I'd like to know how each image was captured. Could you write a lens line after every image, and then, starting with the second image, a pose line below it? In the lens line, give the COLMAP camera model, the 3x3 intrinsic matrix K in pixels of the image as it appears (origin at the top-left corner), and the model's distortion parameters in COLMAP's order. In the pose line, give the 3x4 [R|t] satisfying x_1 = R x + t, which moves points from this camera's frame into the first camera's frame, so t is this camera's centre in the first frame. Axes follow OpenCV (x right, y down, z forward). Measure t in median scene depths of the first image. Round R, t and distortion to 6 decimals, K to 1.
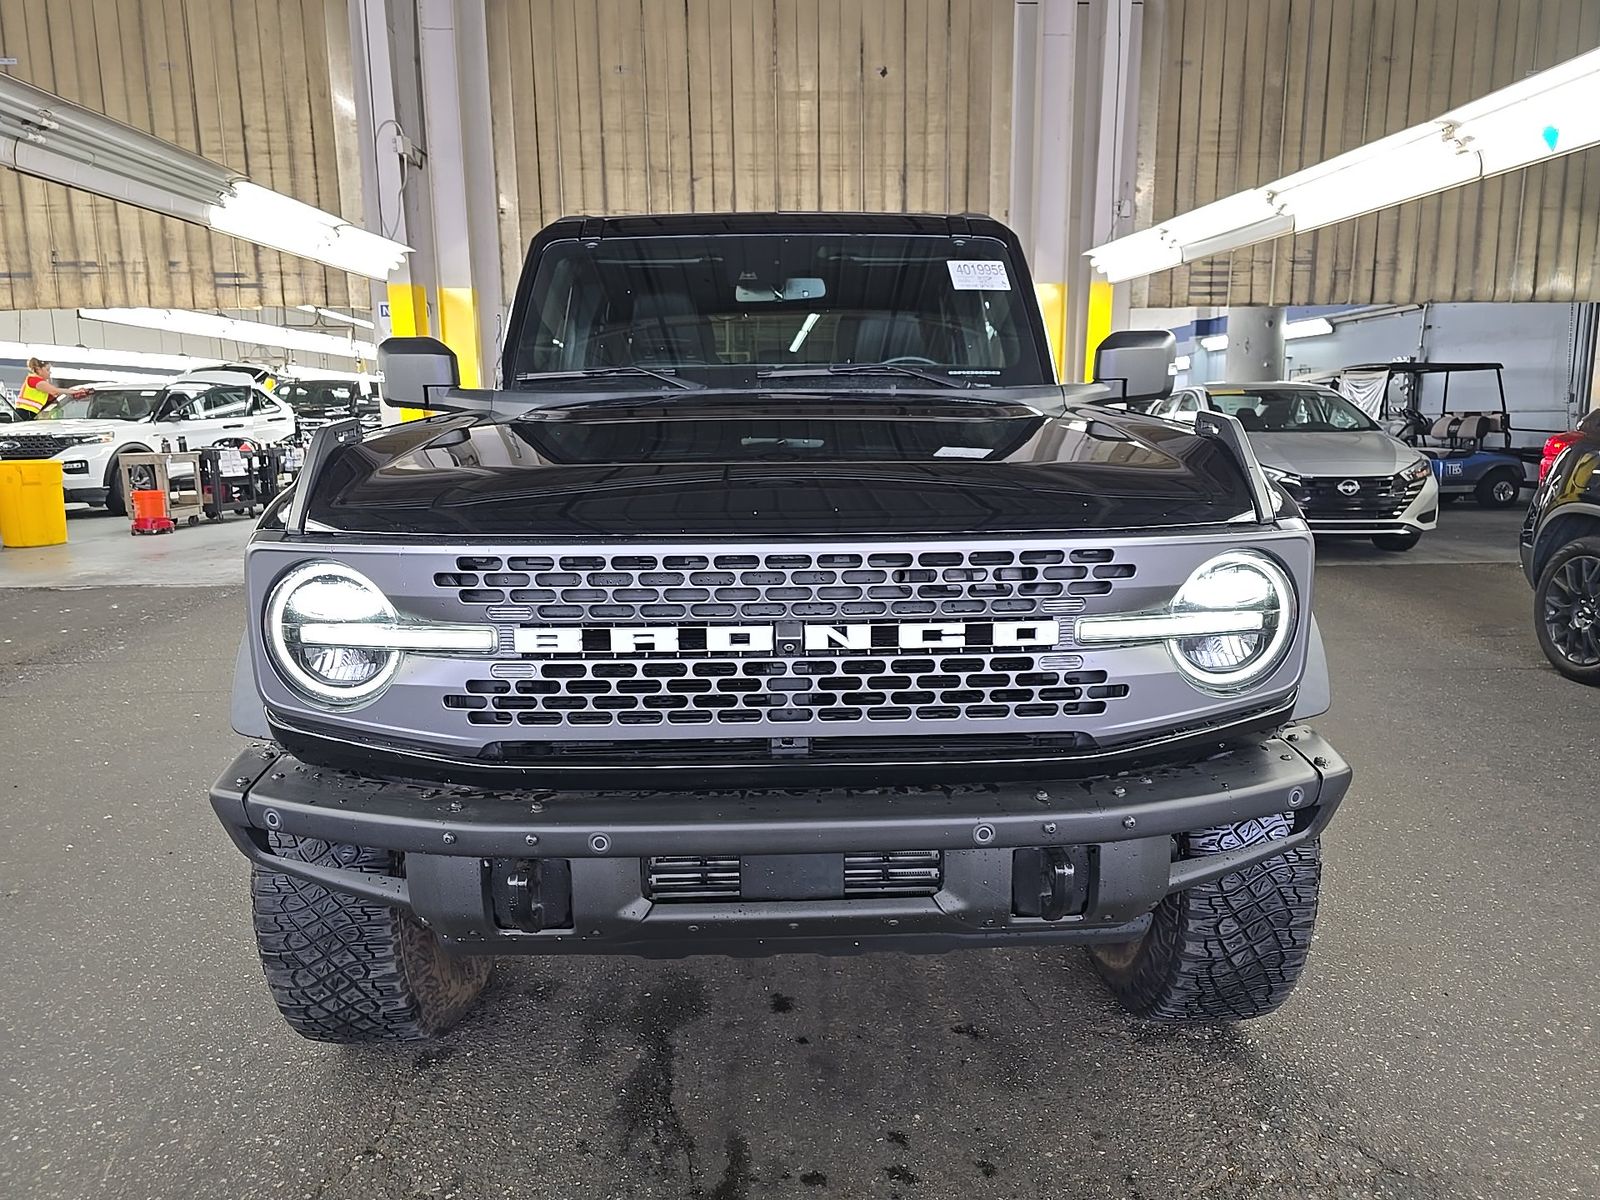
lens RADIAL K [[1076.0, 0, 810.9], [0, 1076.0, 594.6], [0, 0, 1]] dist [0.052930, -0.048209]
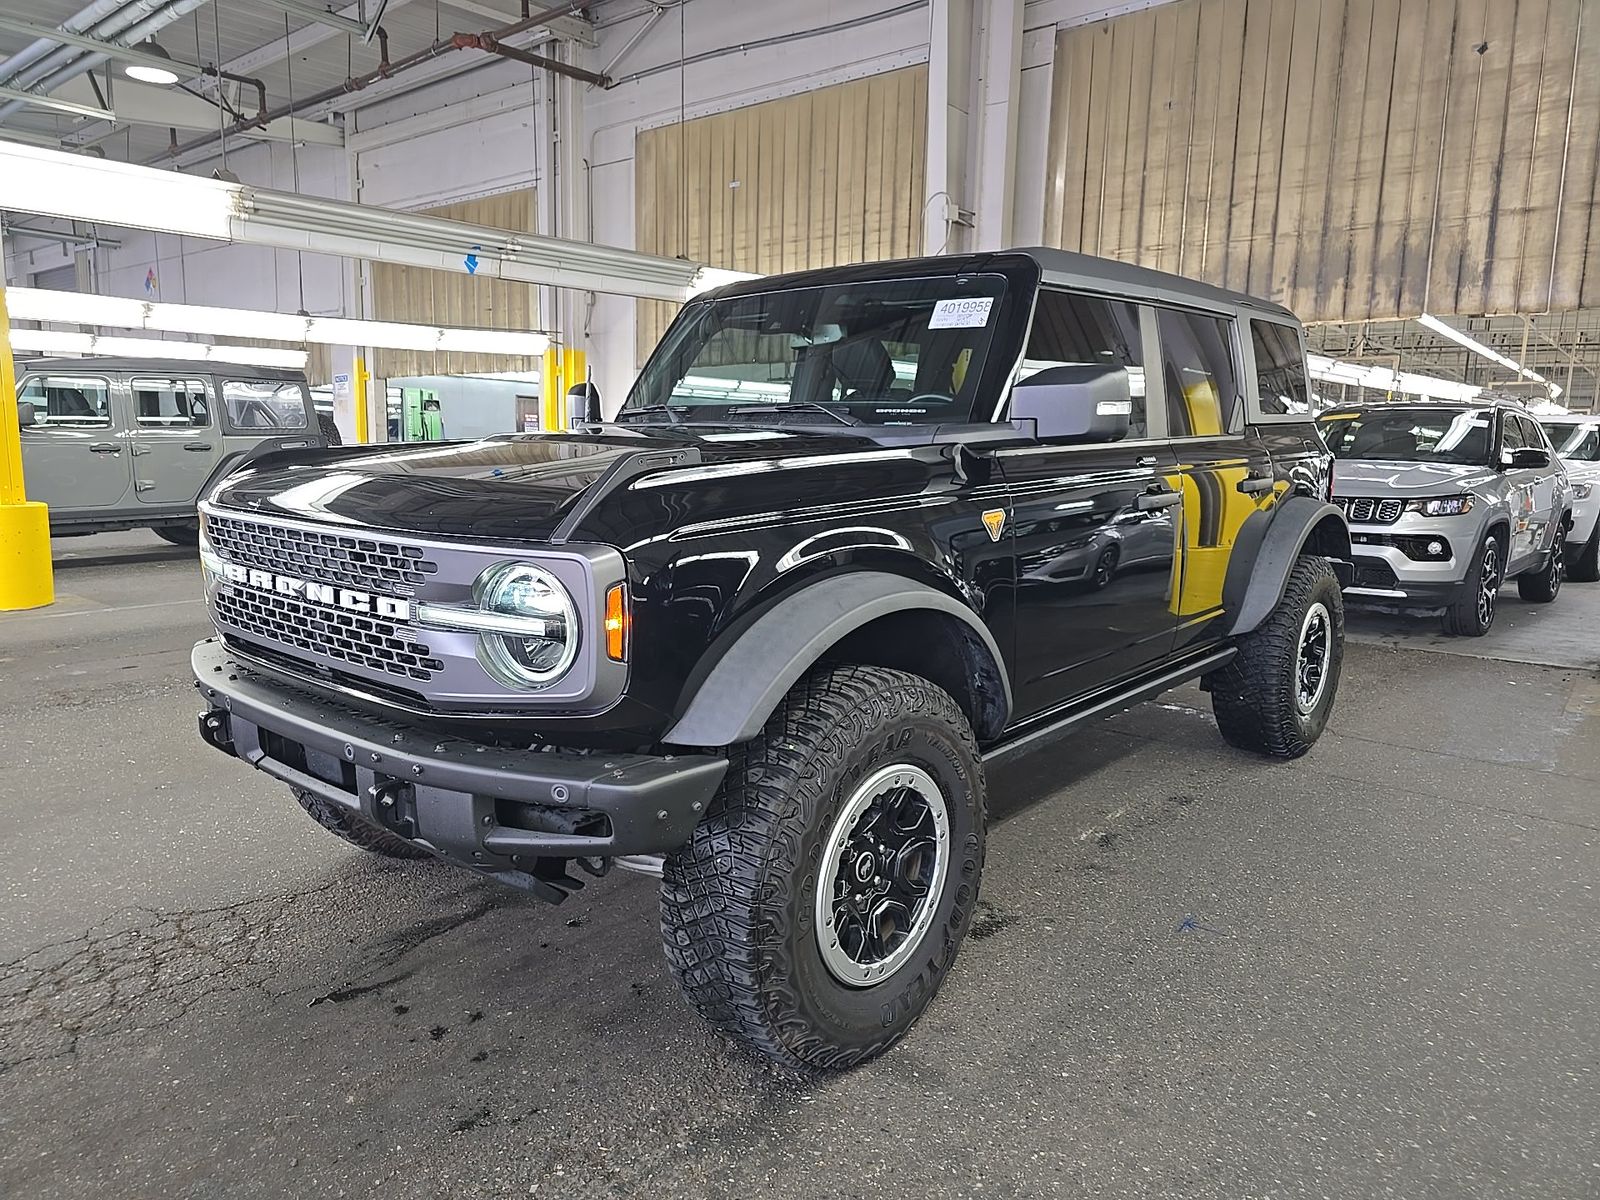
lens RADIAL K [[1076.0, 0, 810.9], [0, 1076.0, 594.6], [0, 0, 1]] dist [0.052930, -0.048209]
pose [[0.737161, 0.118427, -0.665258, 0.295616], [-0.139180, 0.990022, 0.022017, -0.016208], [0.661228, 0.076361, 0.746289, 0.073496]]
